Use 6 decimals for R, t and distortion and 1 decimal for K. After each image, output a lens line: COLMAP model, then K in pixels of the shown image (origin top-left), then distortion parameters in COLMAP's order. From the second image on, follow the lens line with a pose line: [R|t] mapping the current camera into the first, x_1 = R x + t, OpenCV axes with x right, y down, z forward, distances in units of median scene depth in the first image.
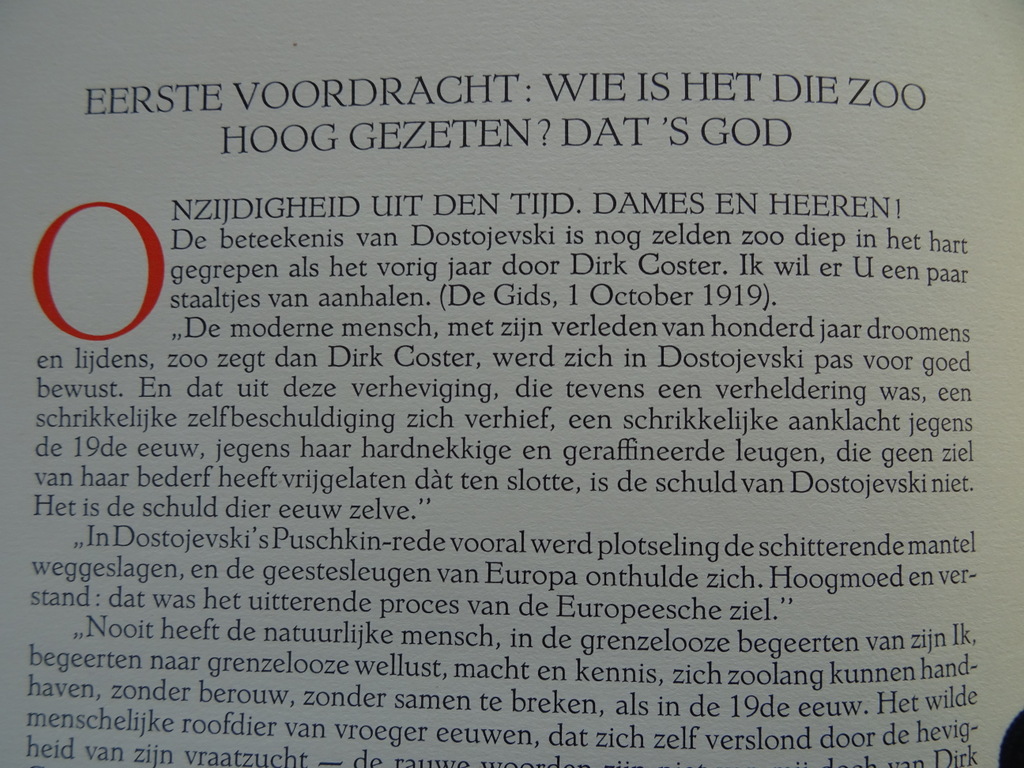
lens RADIAL K [[705.6, 0, 535.1], [0, 705.6, 310.5], [0, 0, 1]] dist [-0.003463, -0.026190]
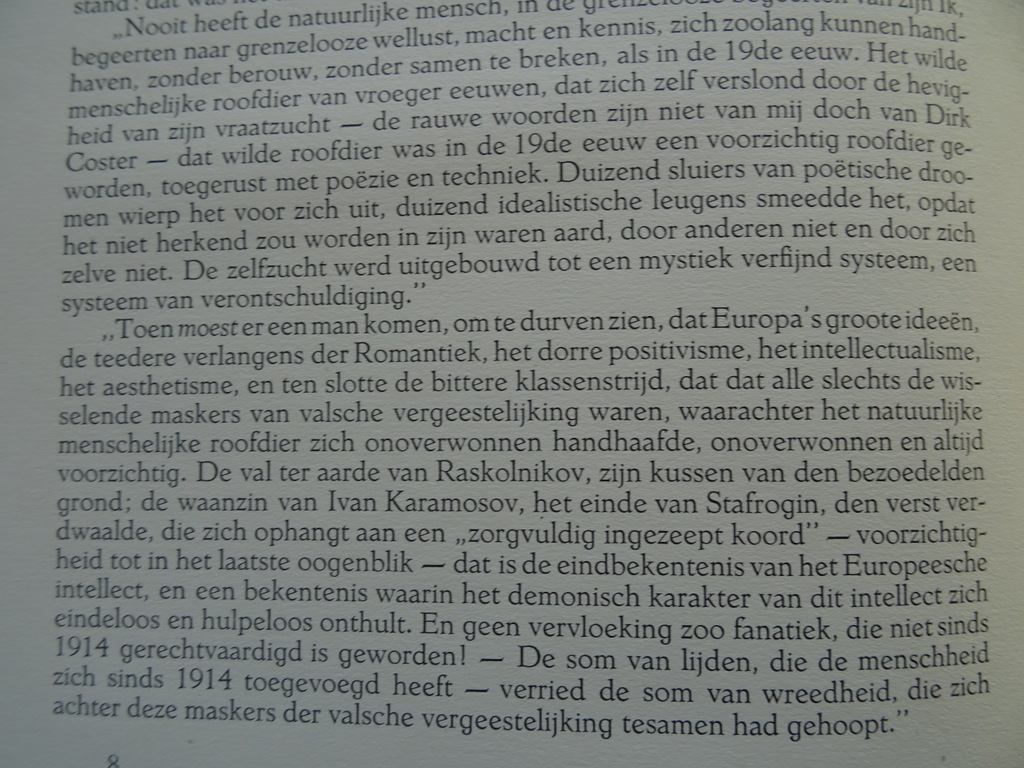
lens RADIAL K [[705.6, 0, 529.4], [0, 705.6, 324.1], [0, 0, 1]] dist [-0.003463, -0.026190]
pose [[0.999384, -0.021815, -0.027496, 0.002093], [0.021859, 0.999760, 0.001307, 0.949136], [0.027461, -0.001907, 0.999621, -0.069458]]
